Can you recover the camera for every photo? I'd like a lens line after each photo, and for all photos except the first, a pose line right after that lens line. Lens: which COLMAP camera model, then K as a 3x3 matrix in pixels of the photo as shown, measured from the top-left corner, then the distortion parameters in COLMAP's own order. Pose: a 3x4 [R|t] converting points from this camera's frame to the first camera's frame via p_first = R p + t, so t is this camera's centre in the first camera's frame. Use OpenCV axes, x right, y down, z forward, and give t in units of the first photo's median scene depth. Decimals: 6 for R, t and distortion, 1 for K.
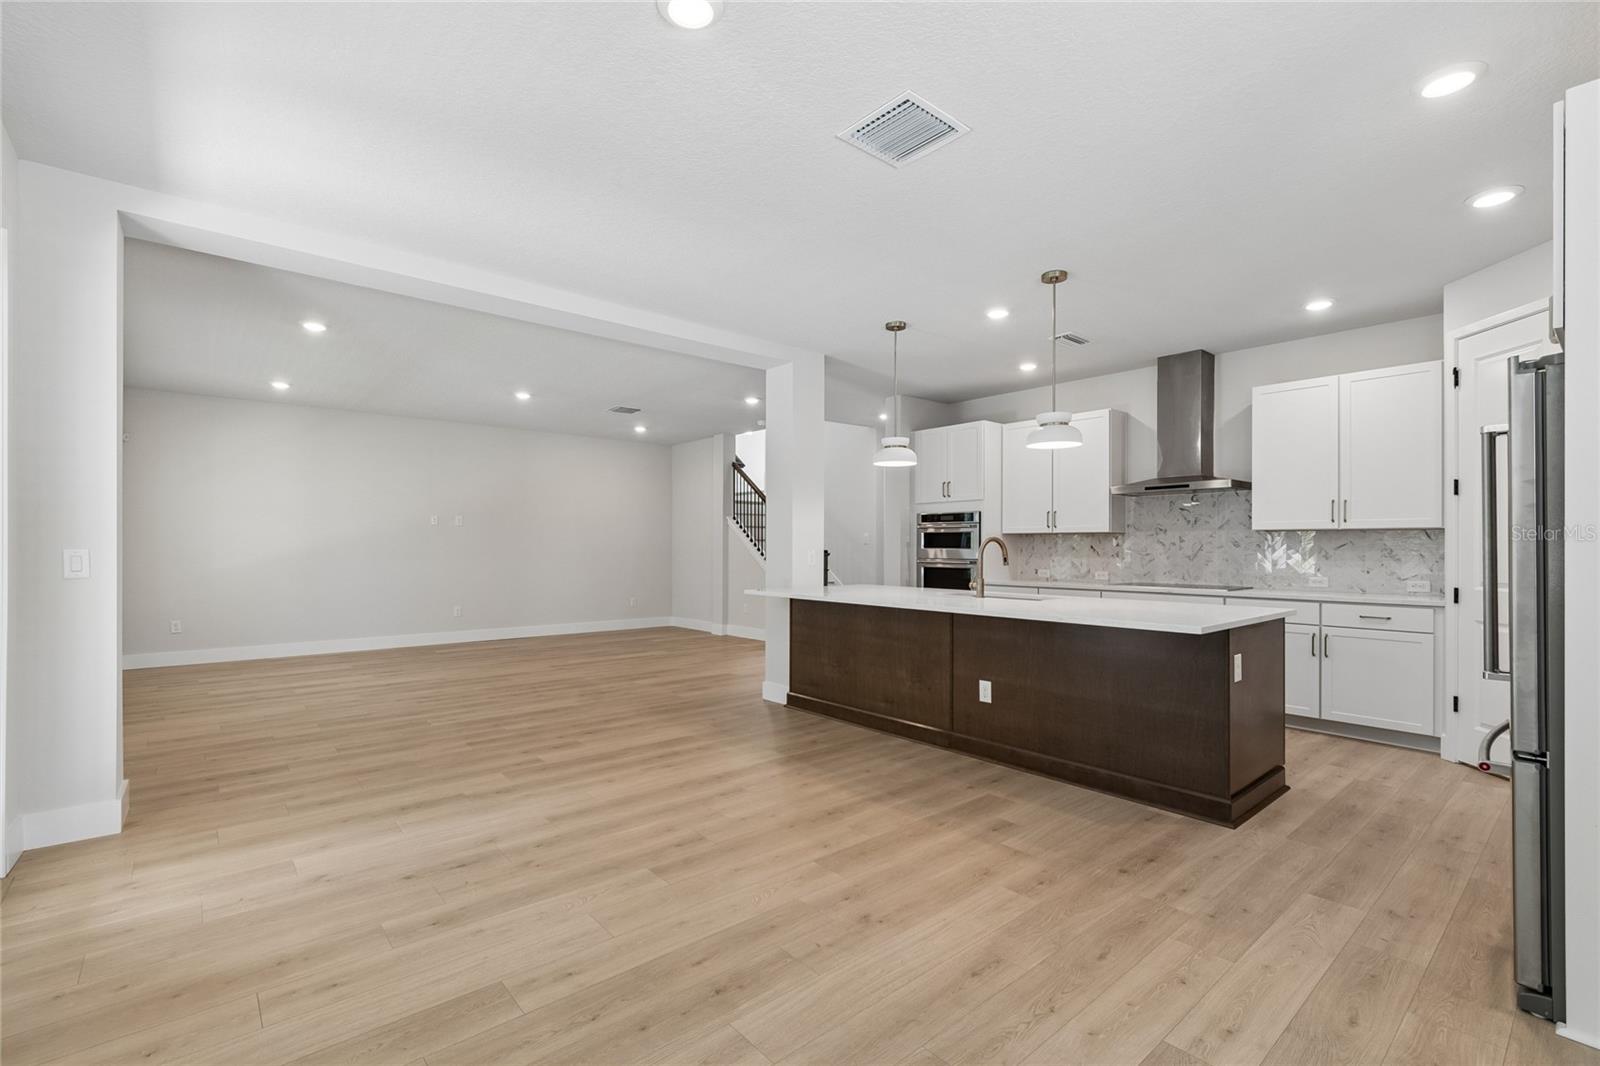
lens RADIAL K [[706.5, 0, 771.3], [0, 706.5, 538.1], [0, 0, 1]] dist [-0.001638, -0.000082]
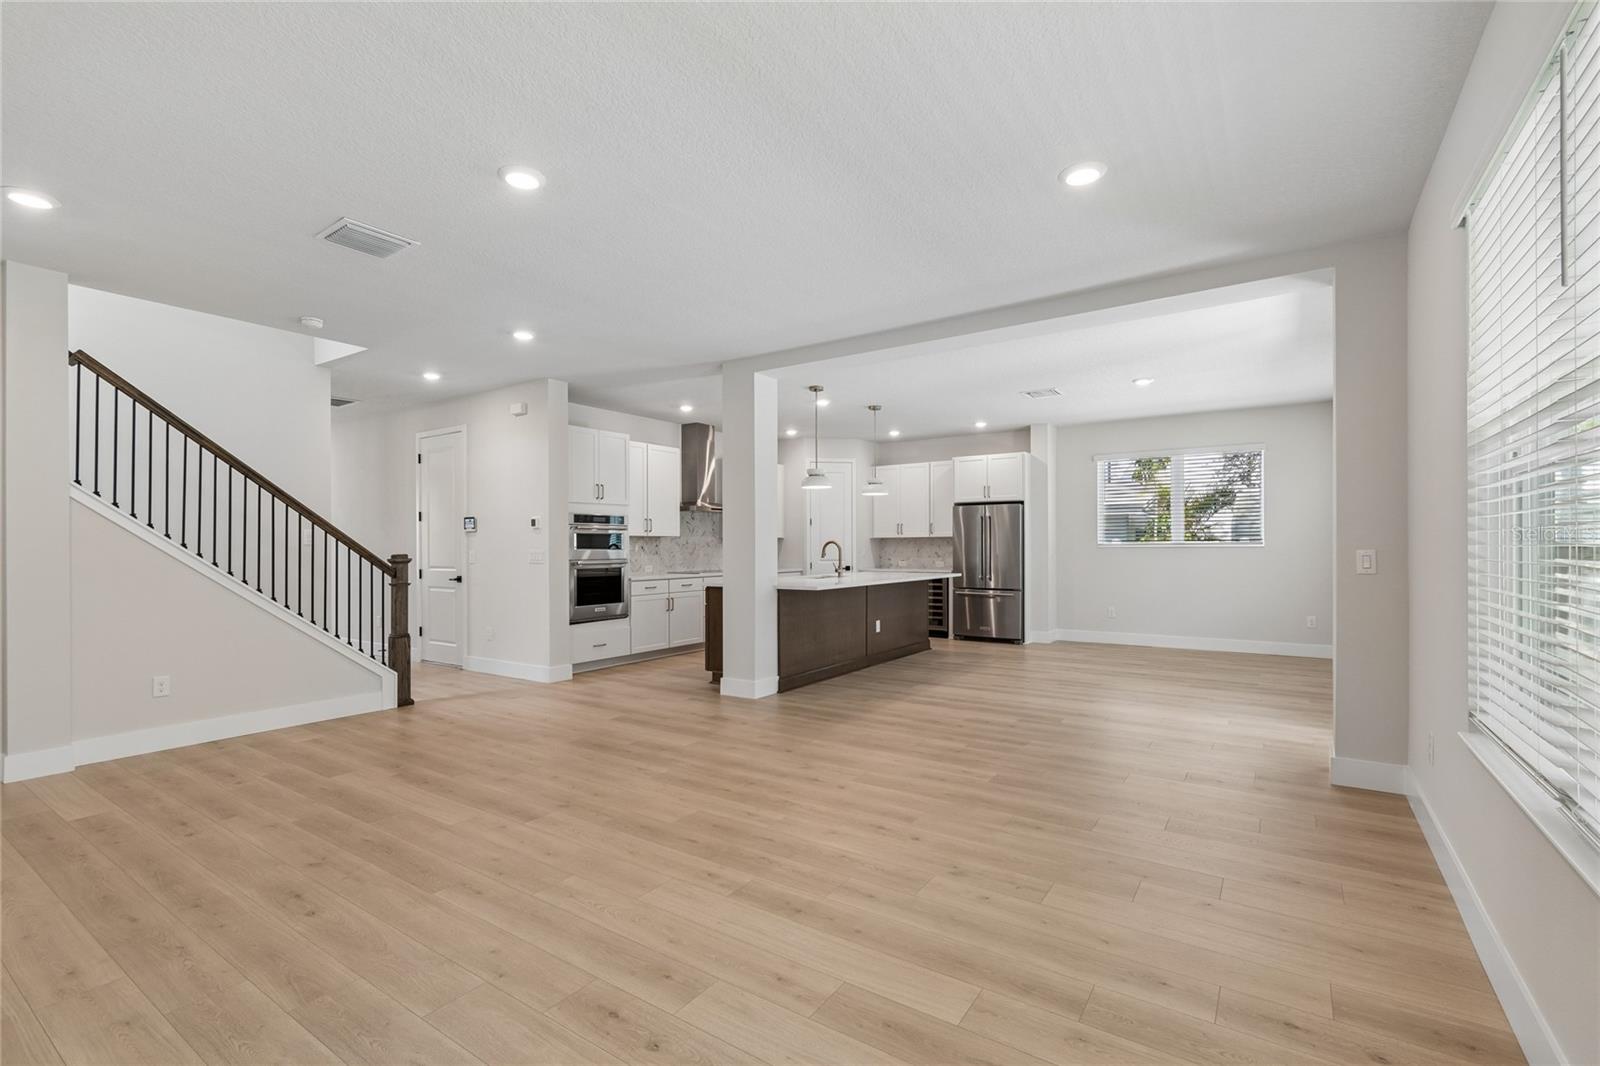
lens RADIAL K [[719.7, 0, 799.5], [0, 719.7, 541.5], [0, 0, 1]] dist [0.003924, 0.000528]
pose [[-0.271212, 0.004066, 0.962511, -1.363293], [-0.009412, 0.999932, -0.006877, 0.012457], [-0.962474, -0.010924, -0.271155, 1.628355]]
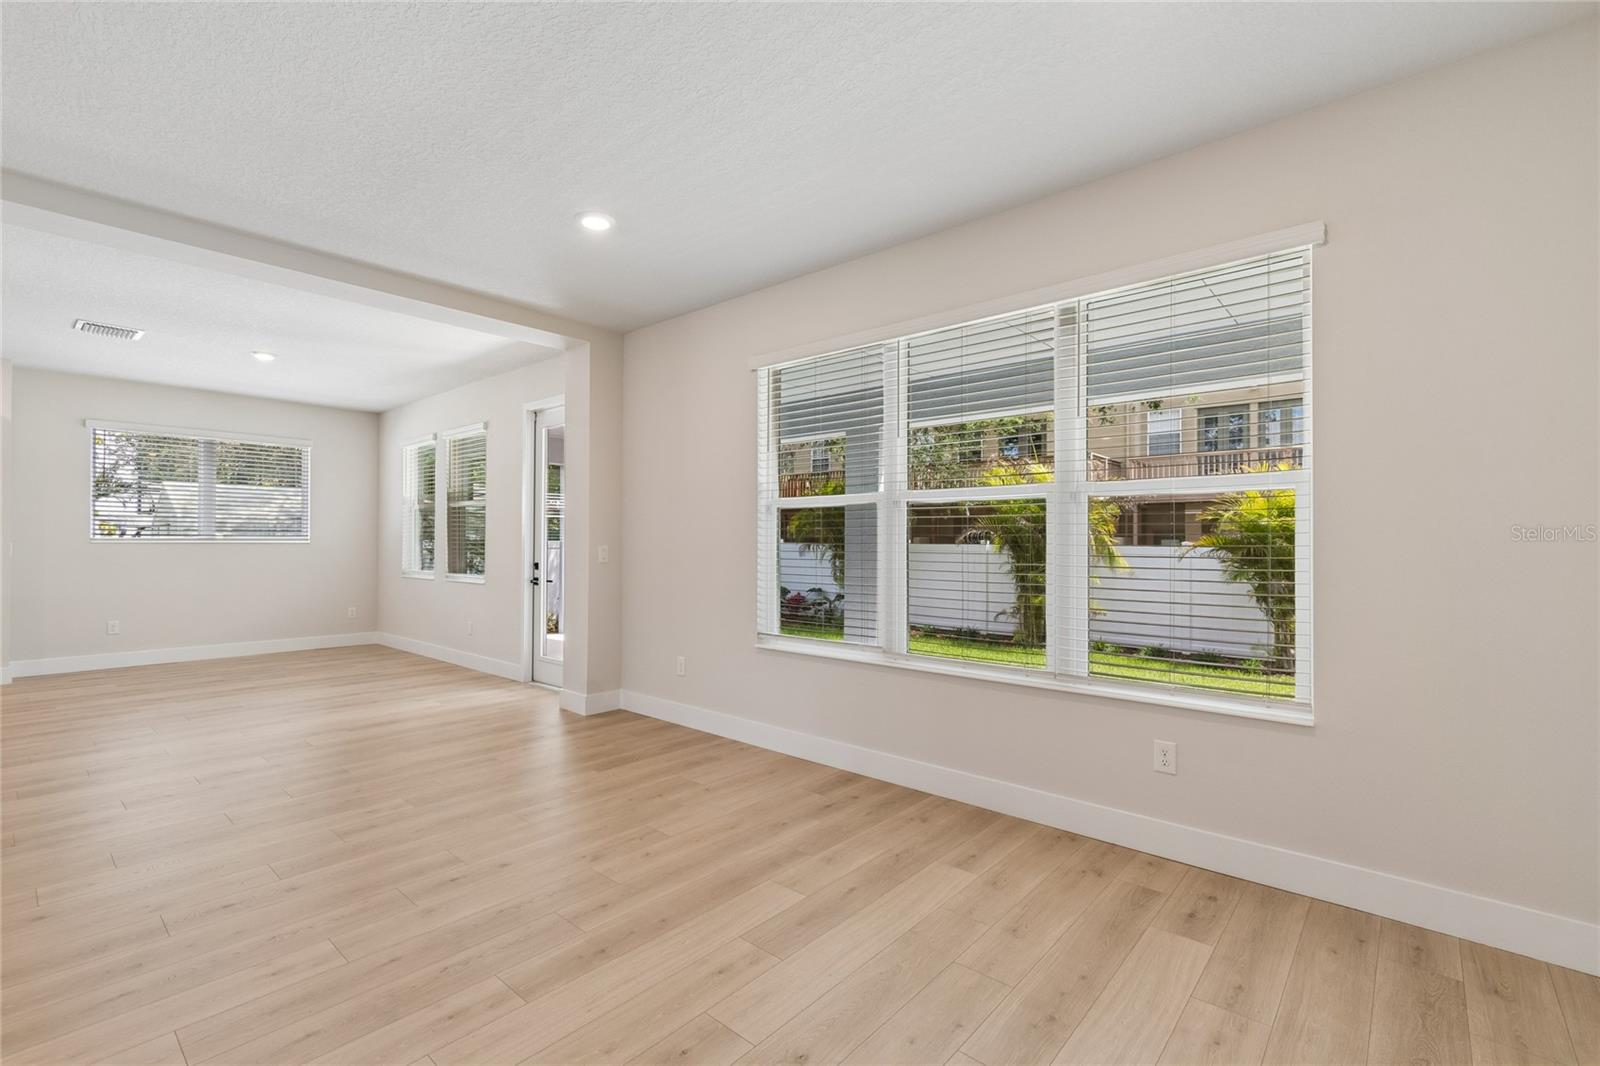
lens RADIAL K [[713.5, 0, 796.5], [0, 713.5, 537.5], [0, 0, 1]] dist [0.002612, 0.000413]
pose [[-0.987223, -0.010100, -0.159025, -0.853928], [-0.006812, 0.999752, -0.021213, 0.018938], [0.159200, -0.019859, -0.987047, 2.005187]]
